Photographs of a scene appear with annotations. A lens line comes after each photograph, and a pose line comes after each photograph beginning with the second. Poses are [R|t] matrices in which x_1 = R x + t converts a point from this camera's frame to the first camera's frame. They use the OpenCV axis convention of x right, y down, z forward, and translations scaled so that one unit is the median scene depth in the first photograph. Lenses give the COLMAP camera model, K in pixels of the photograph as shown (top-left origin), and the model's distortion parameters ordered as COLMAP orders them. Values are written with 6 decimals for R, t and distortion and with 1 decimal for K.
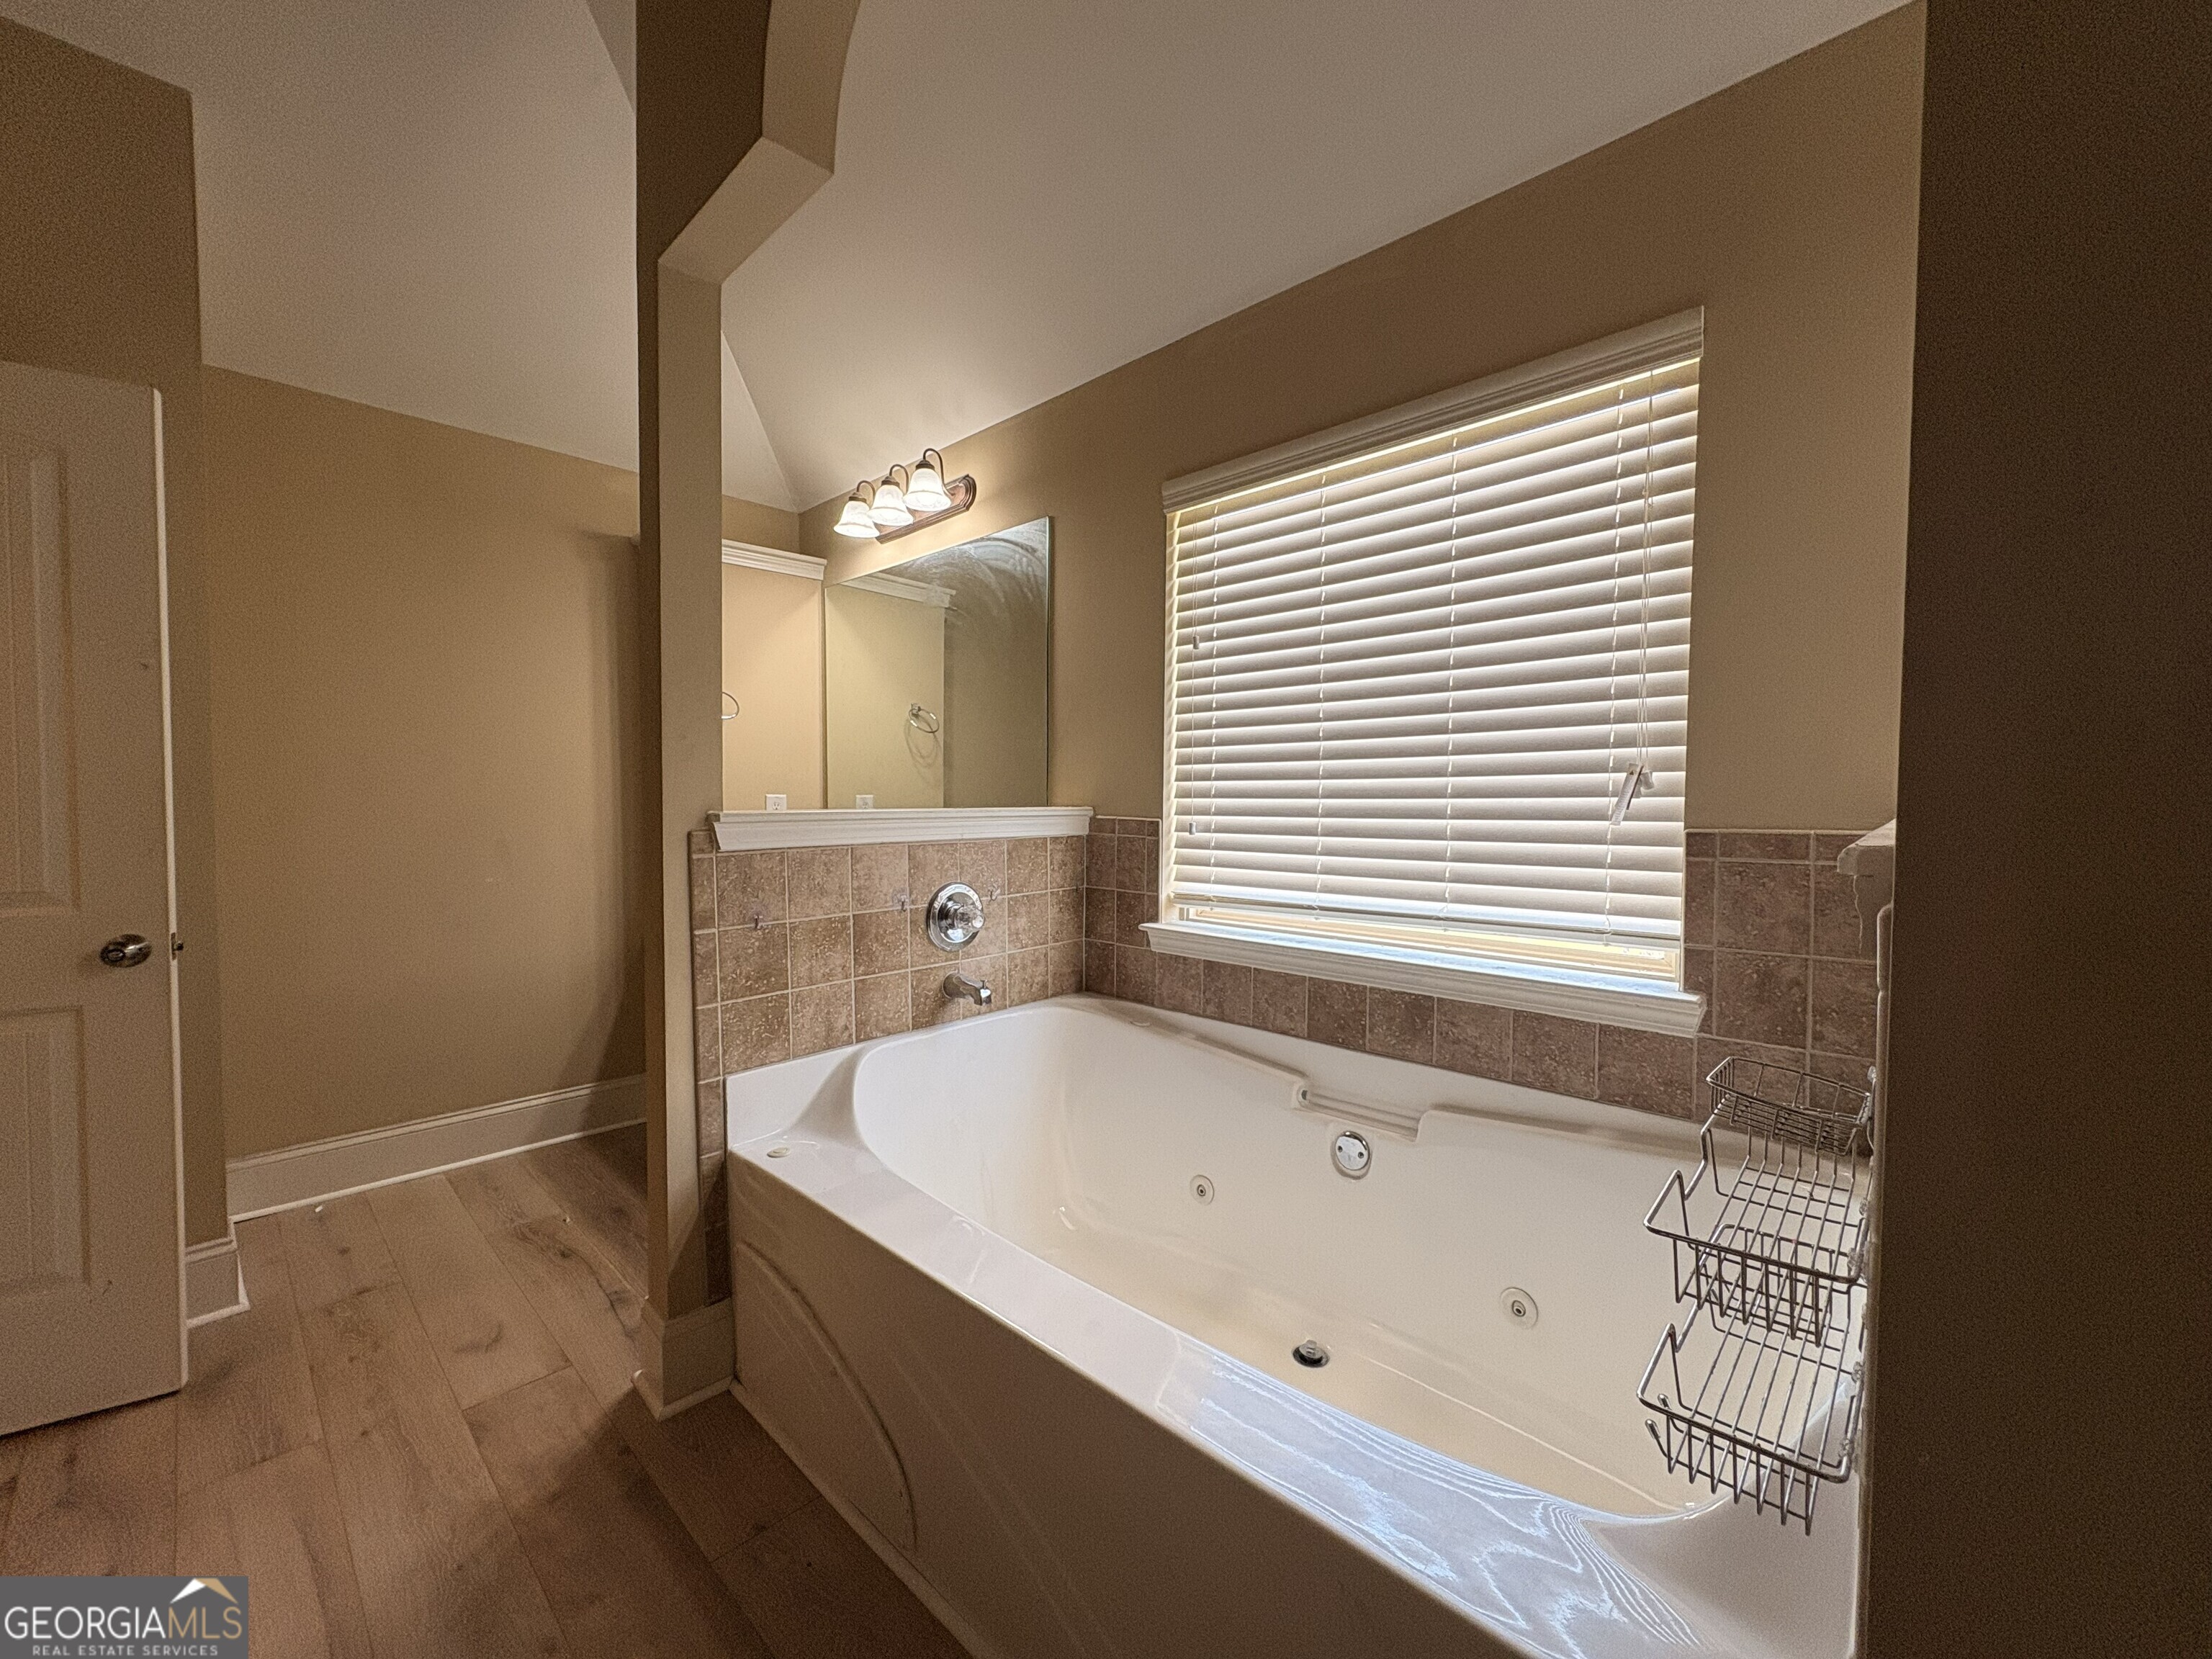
lens RADIAL K [[881.3, 0, 1102.5], [0, 881.3, 834.1], [0, 0, 1]] dist [0.000713, 0.000031]
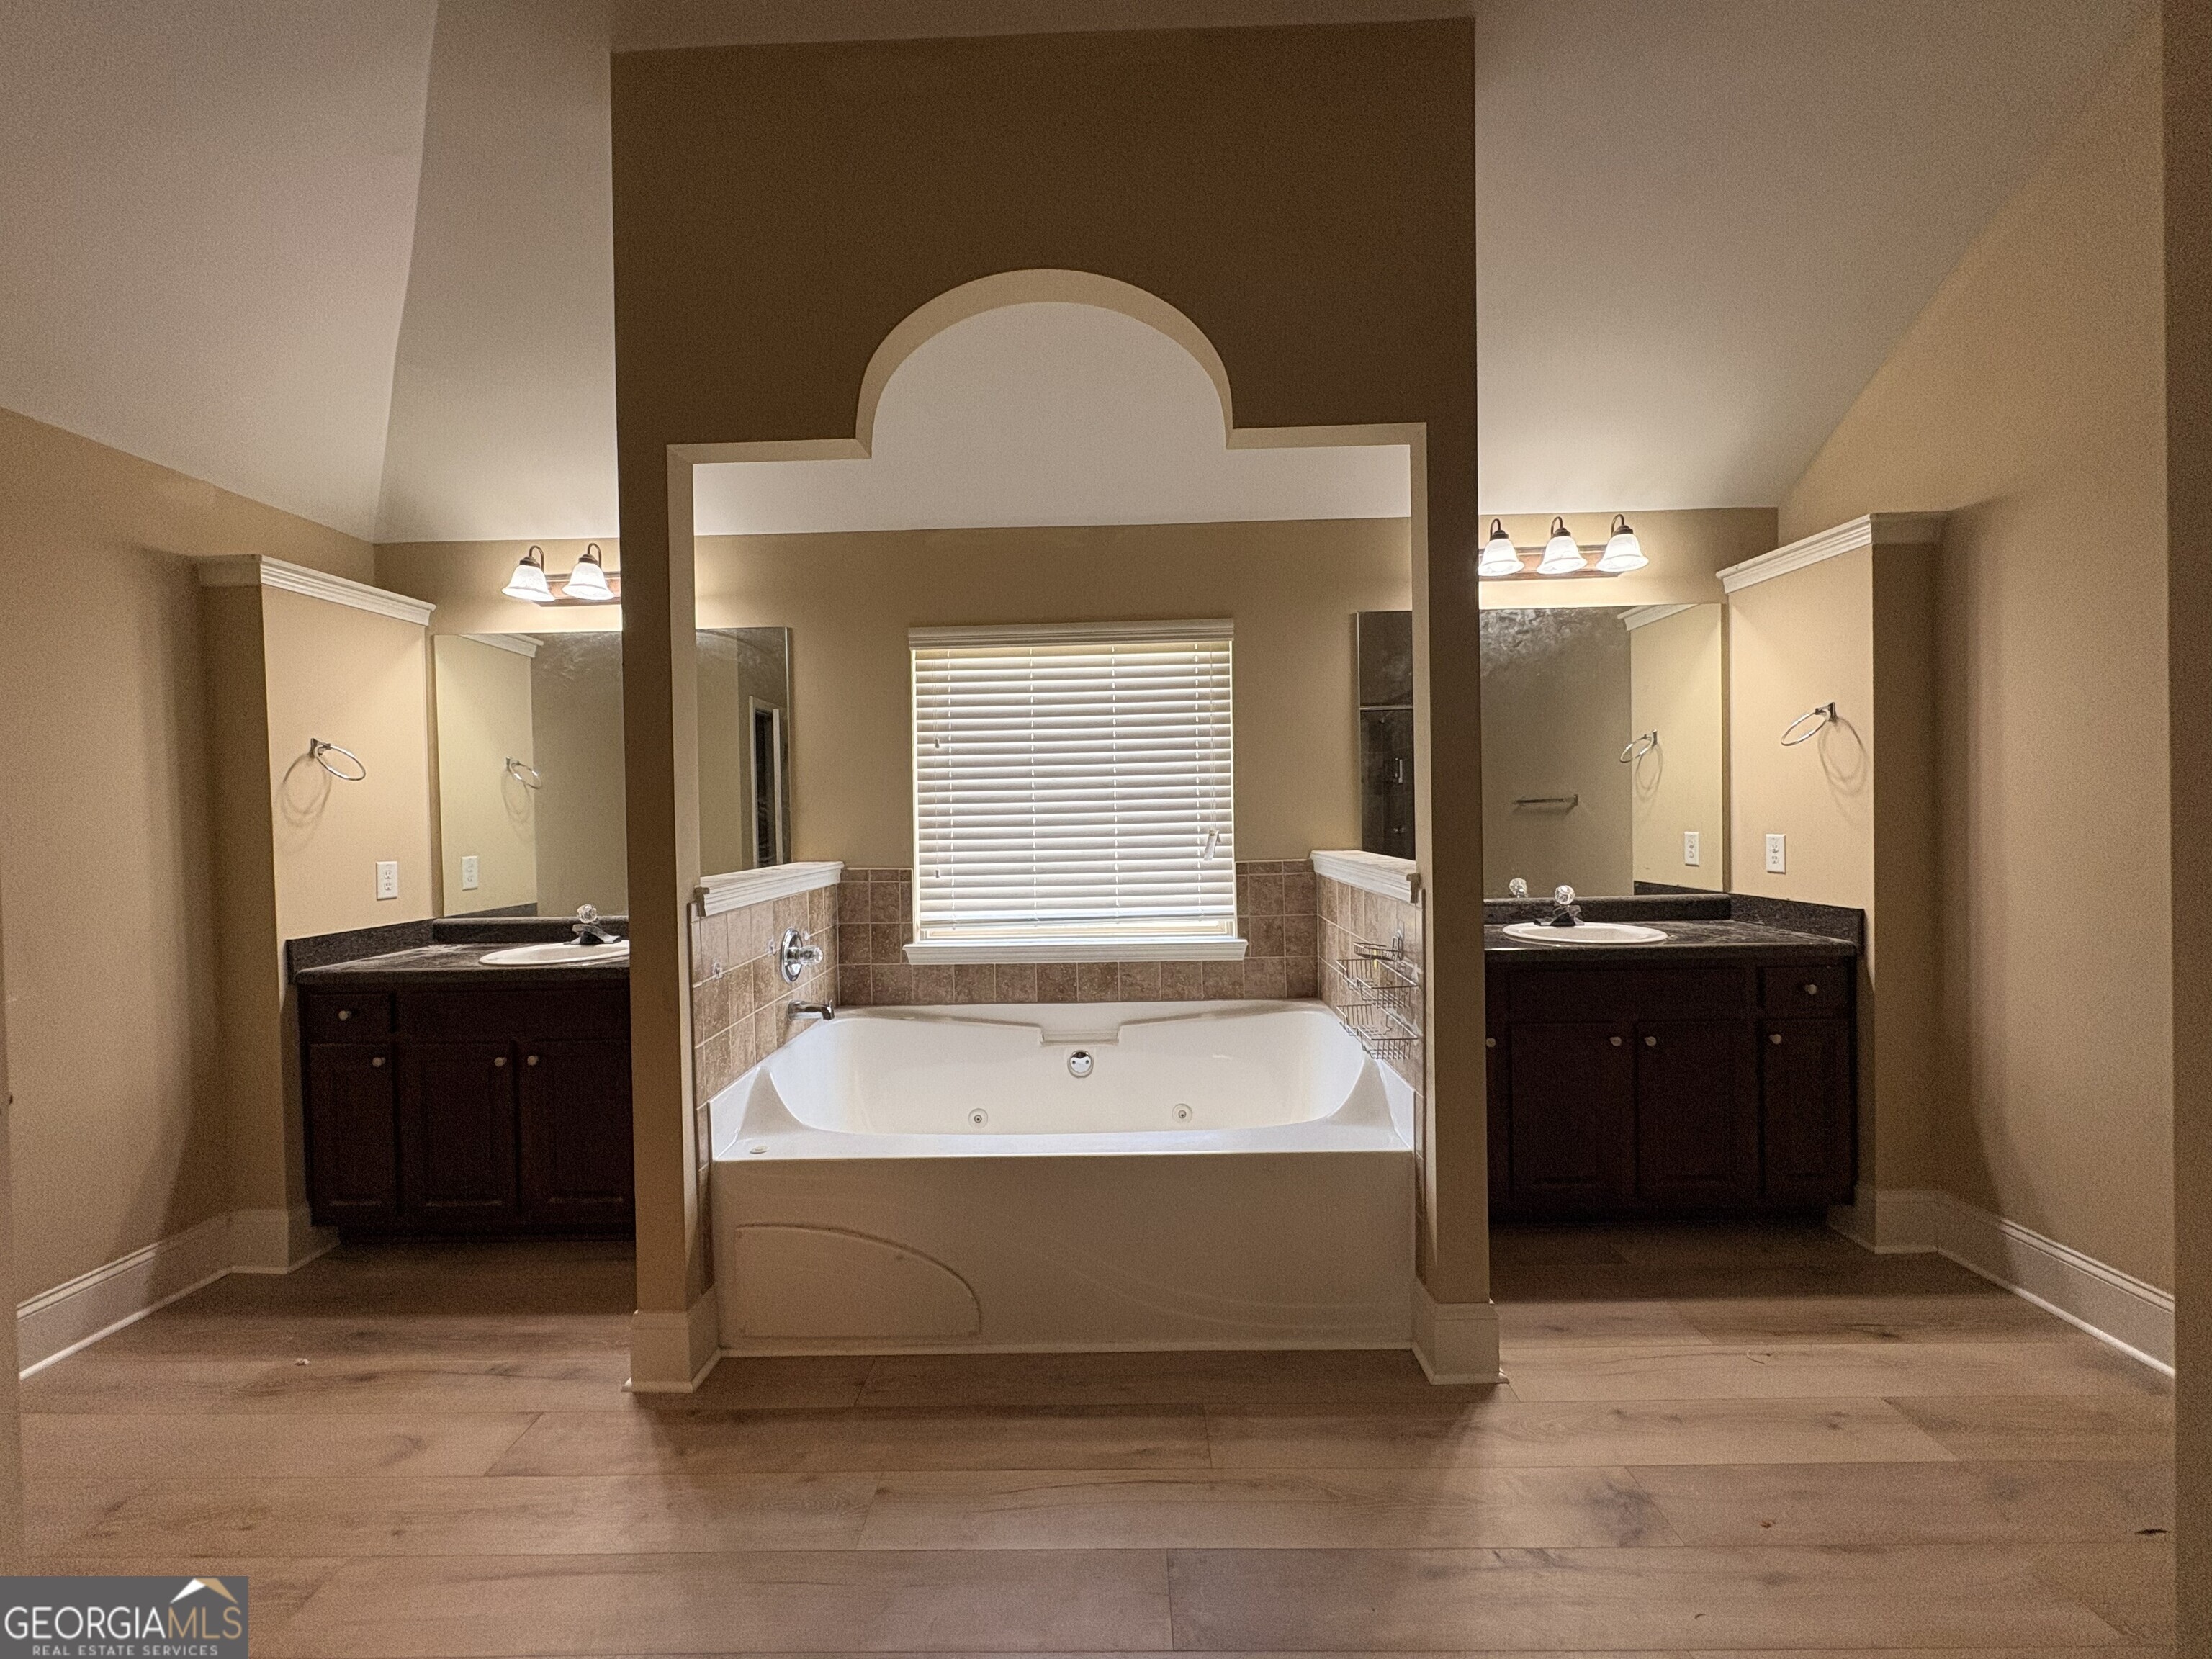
lens RADIAL K [[881.3, 0, 1108.9], [0, 881.3, 826.6], [0, 0, 1]] dist [0.000713, 0.000031]
pose [[0.732595, -0.025602, 0.680183, -0.676598], [0.047838, 0.998758, -0.013931, -0.050295], [-0.678981, 0.042745, 0.732910, -0.235116]]
